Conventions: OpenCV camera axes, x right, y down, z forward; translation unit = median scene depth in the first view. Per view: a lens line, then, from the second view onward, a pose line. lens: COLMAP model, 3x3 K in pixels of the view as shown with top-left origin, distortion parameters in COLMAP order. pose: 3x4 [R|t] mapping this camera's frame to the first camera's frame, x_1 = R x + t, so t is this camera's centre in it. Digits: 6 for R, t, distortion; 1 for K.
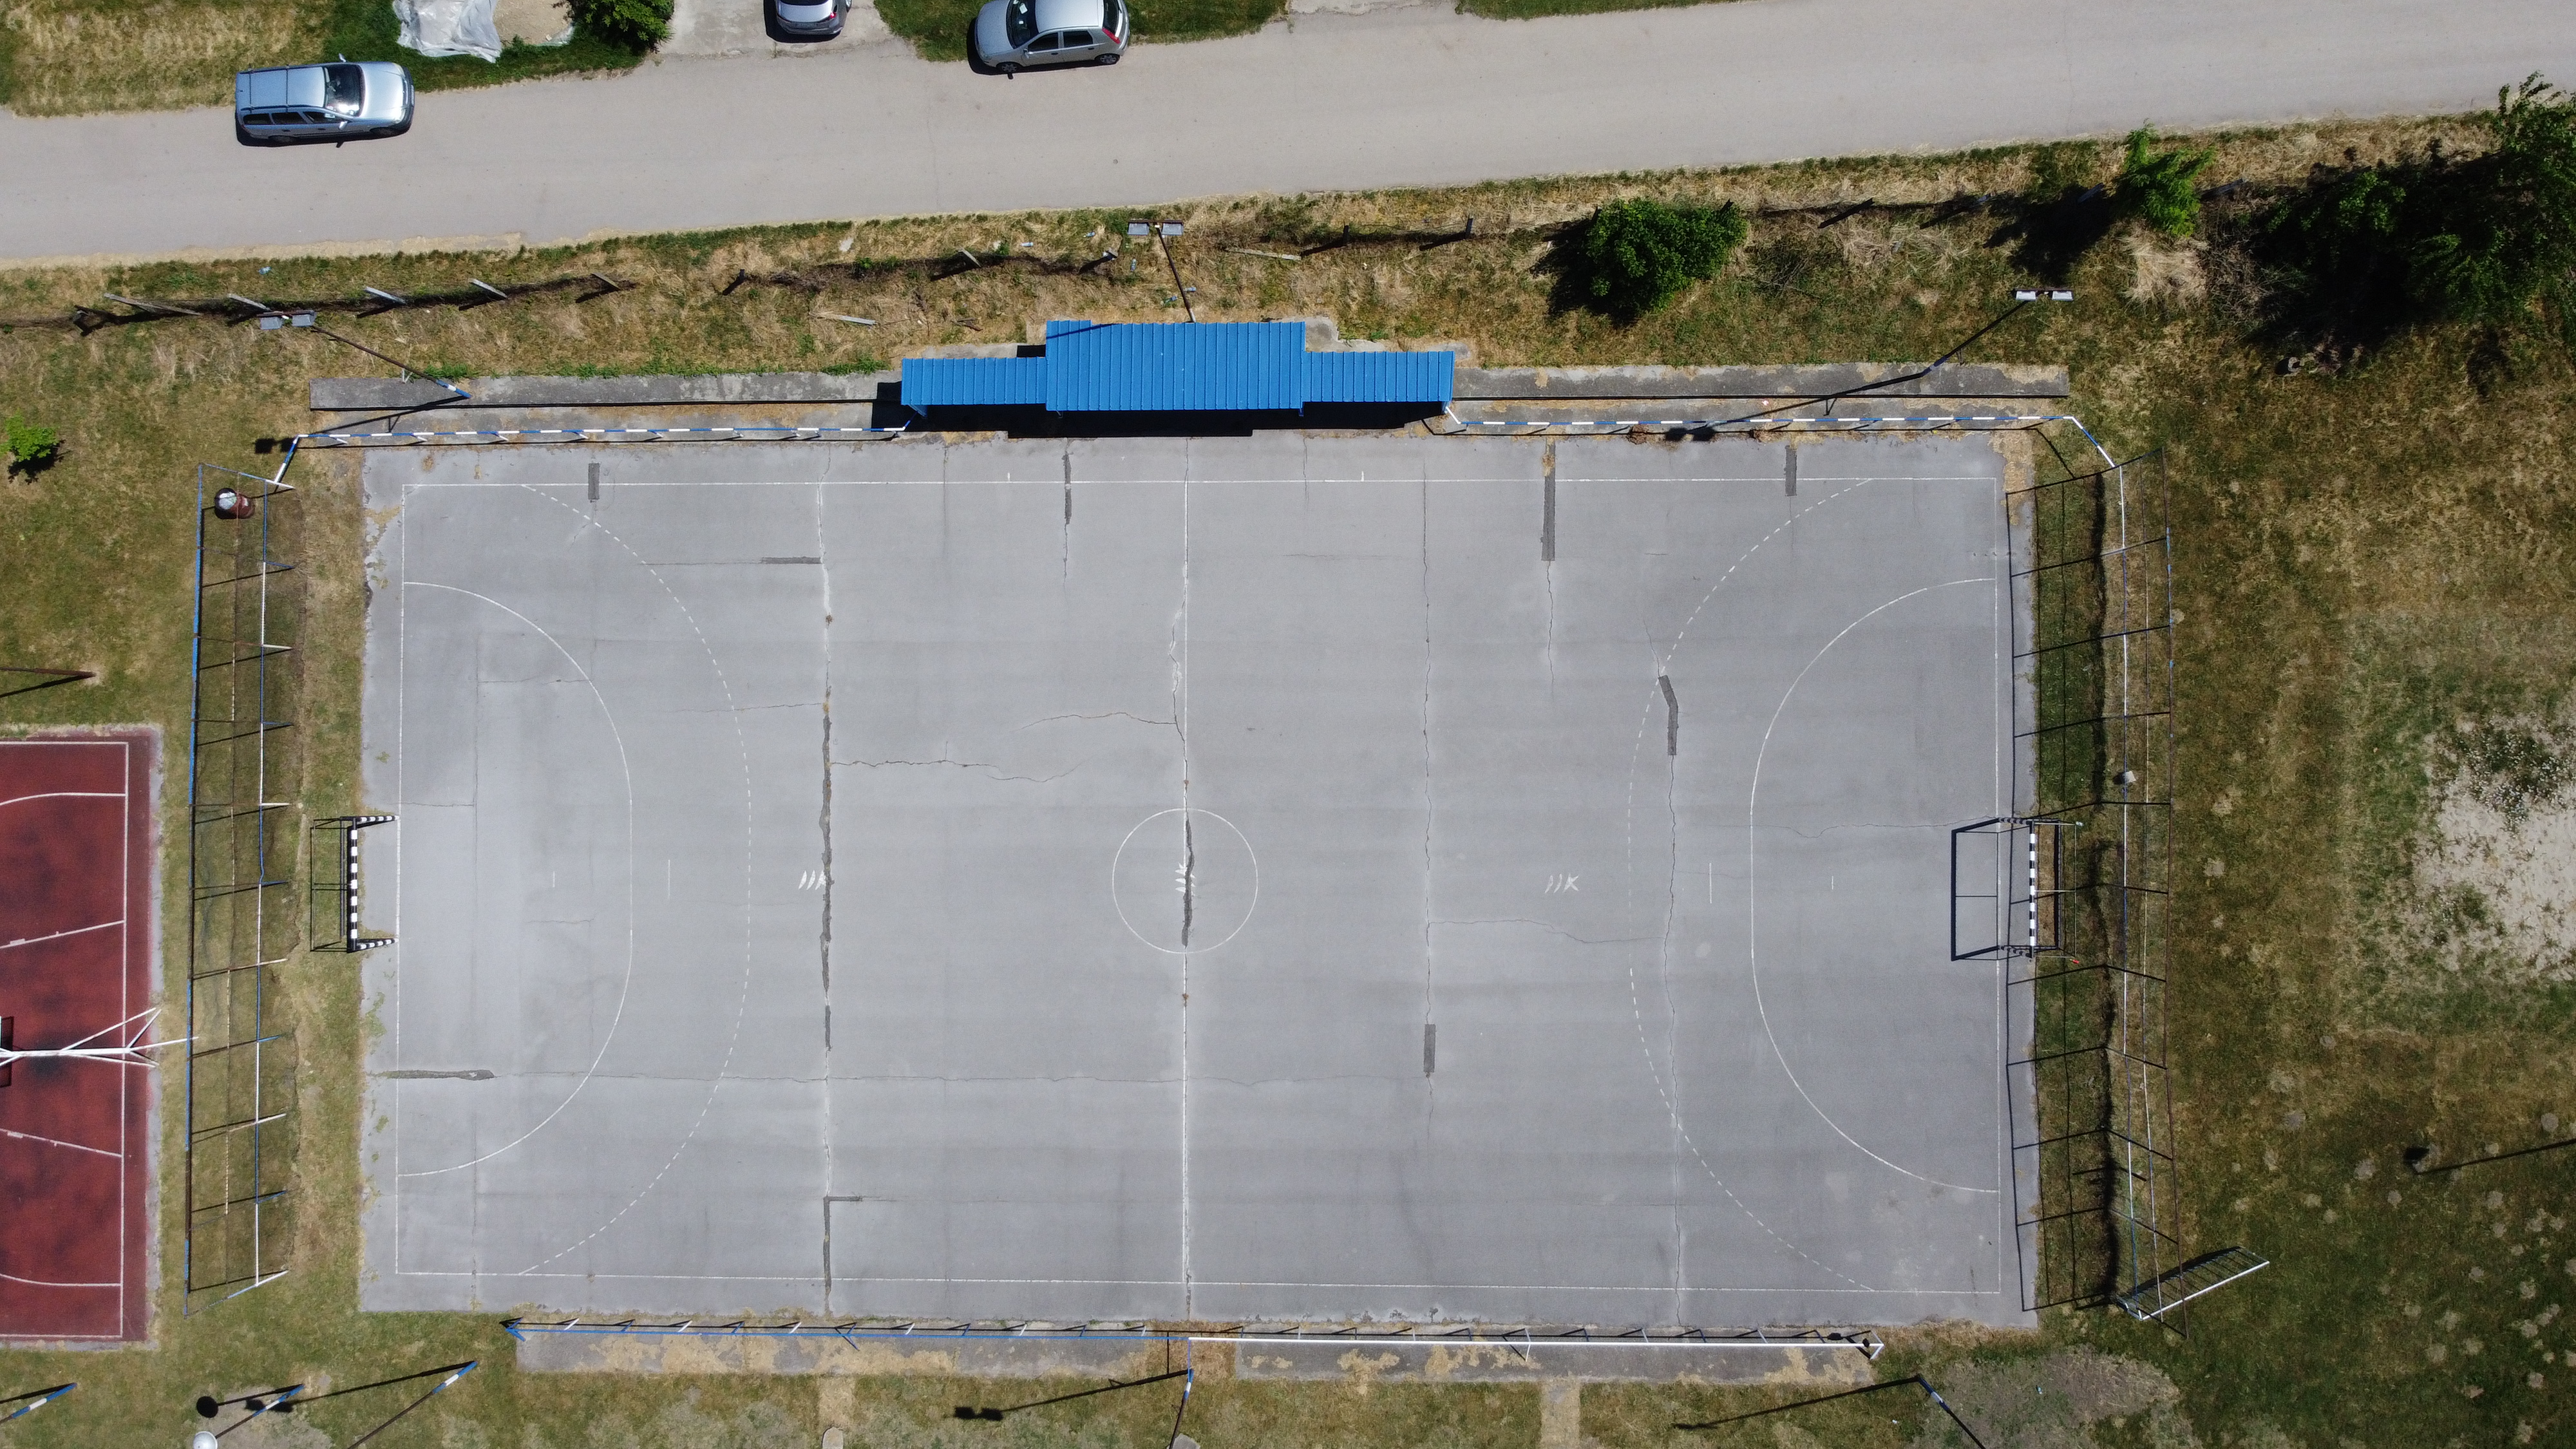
lens RADIAL K [[1929.8, 0, 1282.3], [0, 1929.8, 715.3], [0, 0, 1]] dist [-0.003052, -0.001749]
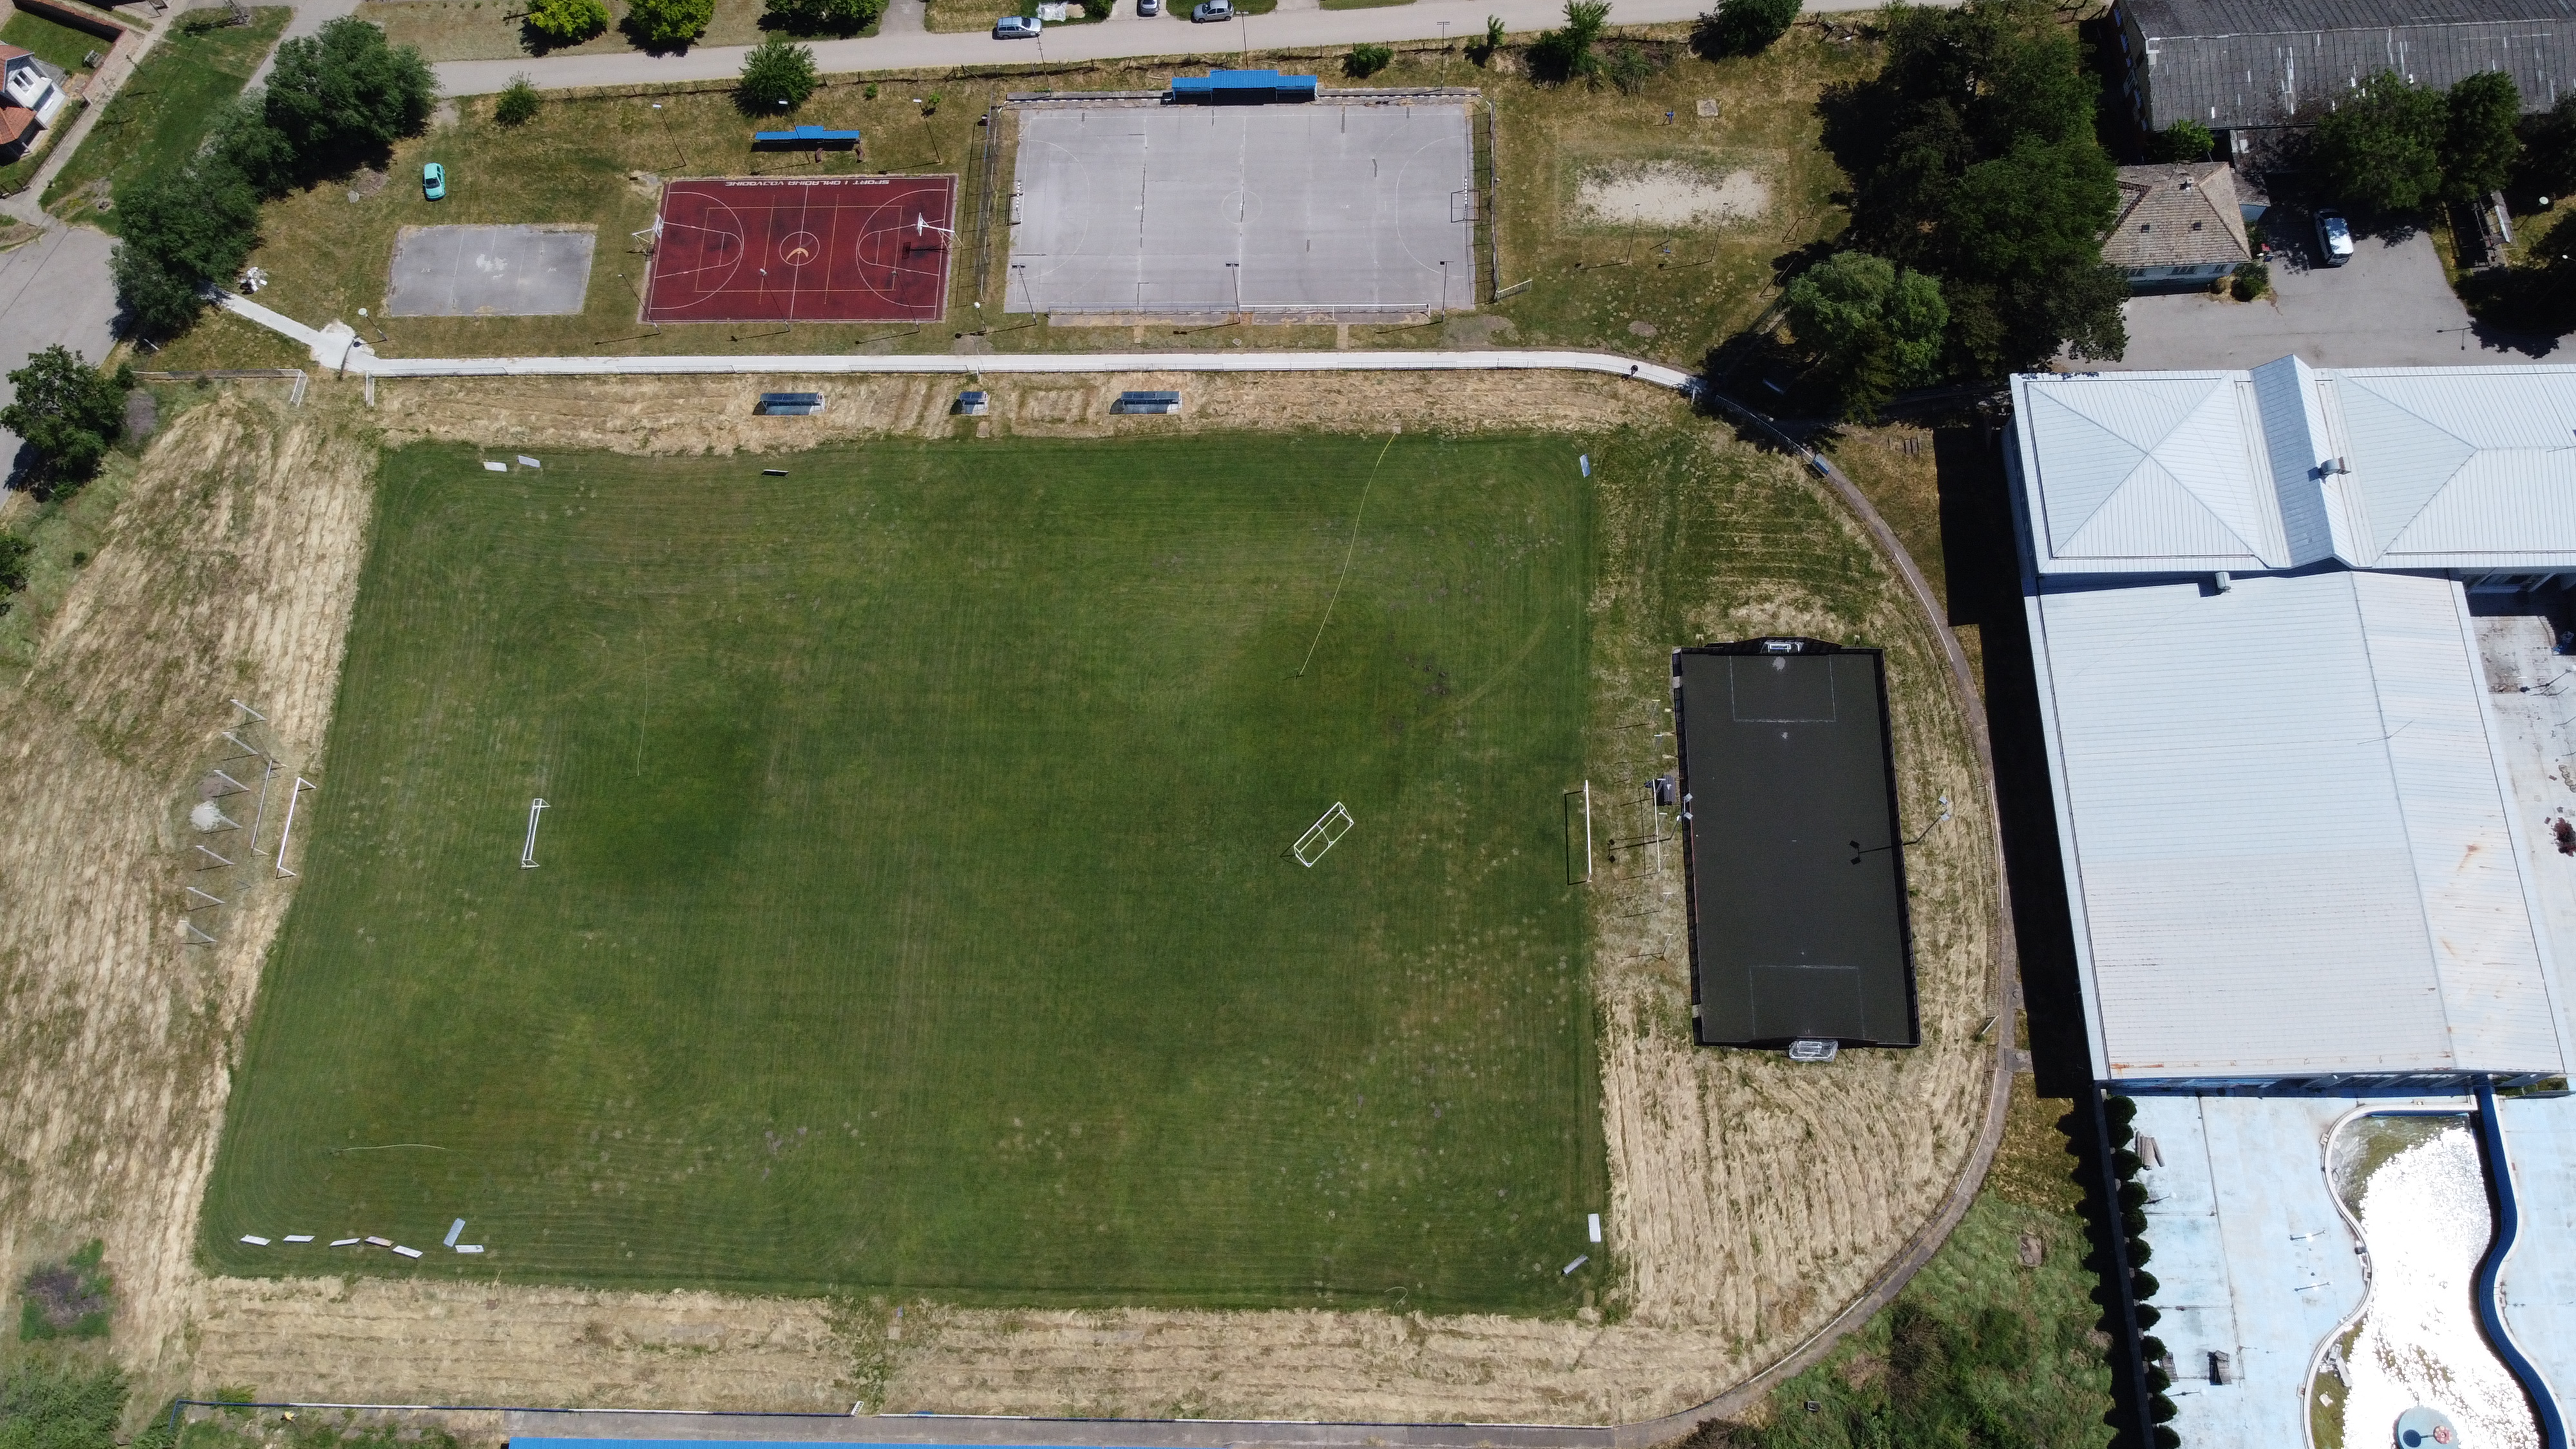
lens RADIAL K [[1929.8, 0, 1278.3], [0, 1929.8, 733.6], [0, 0, 1]] dist [-0.003052, -0.001749]
pose [[0.999689, 0.019571, -0.015461, 0.094184], [-0.023596, 0.942963, -0.332060, 2.230176], [0.008080, 0.332322, 0.943131, -2.099391]]
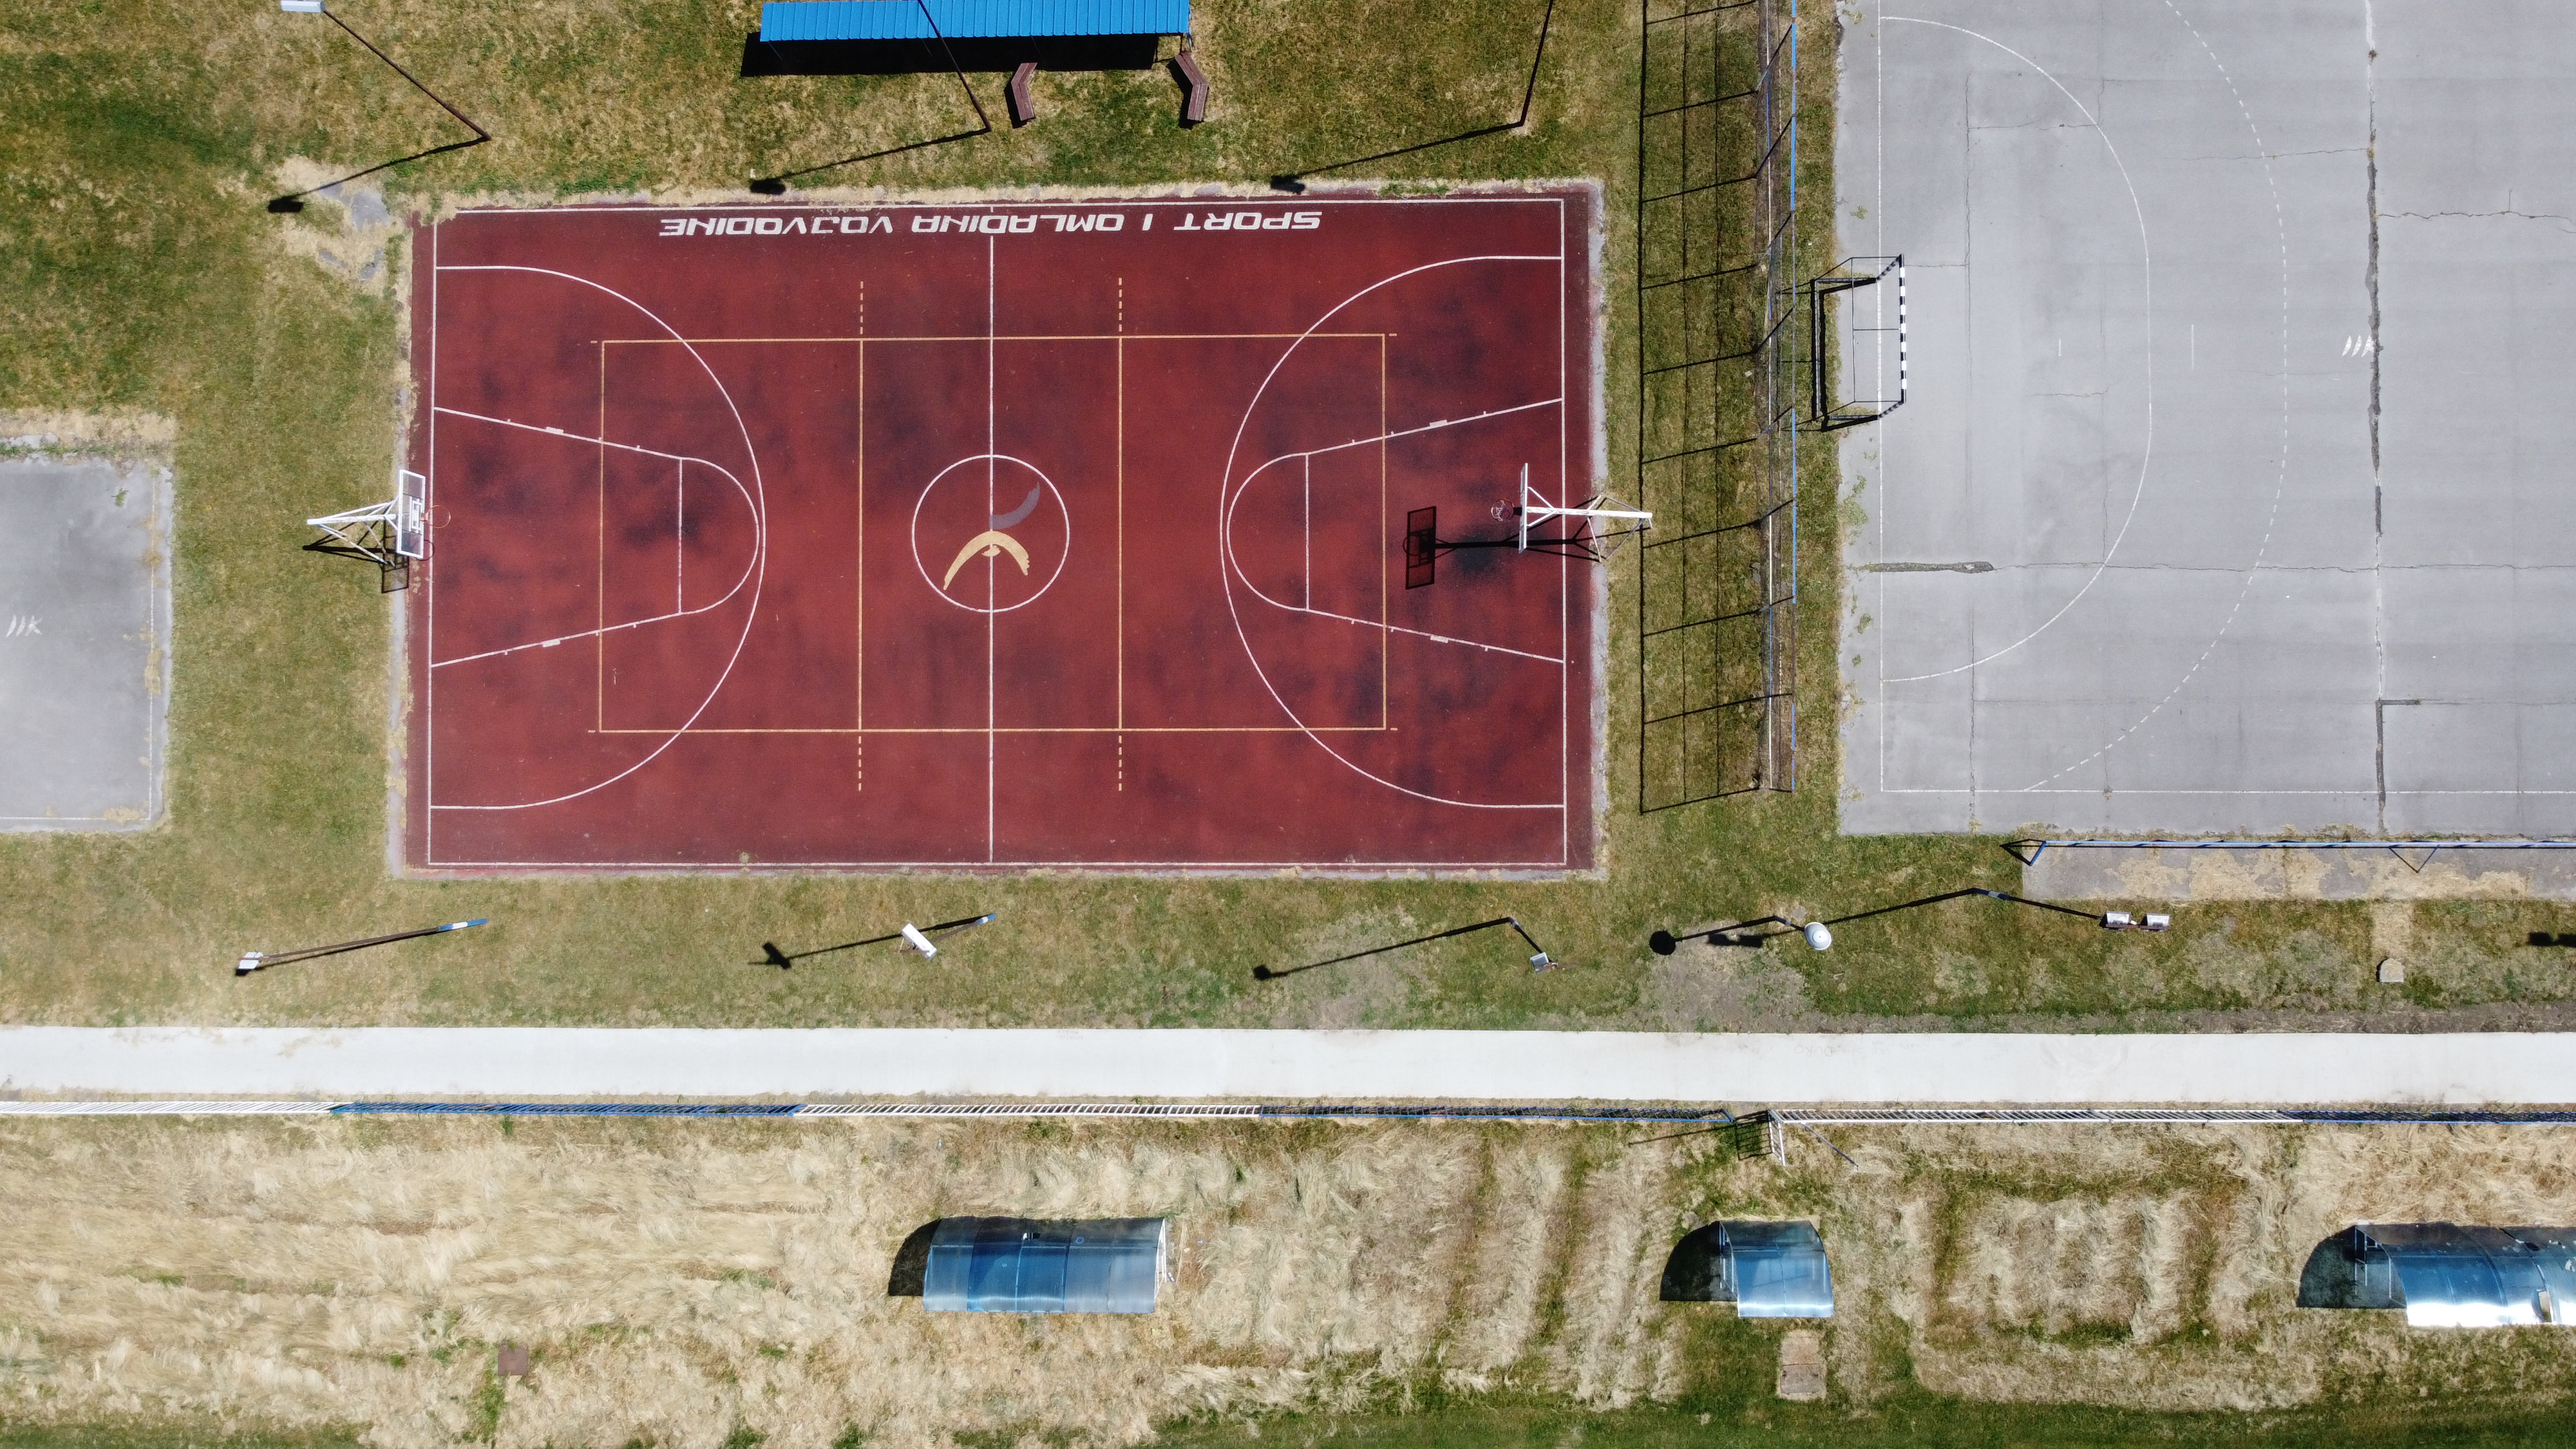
lens RADIAL K [[1929.8, 0, 1299.8], [0, 1929.8, 711.2], [0, 0, 1]] dist [-0.003052, -0.001749]
pose [[0.999991, 0.000979, 0.004222, -0.743350], [-0.000989, 0.999997, 0.002396, 0.254927], [-0.004219, -0.002400, 0.999988, 0.113381]]
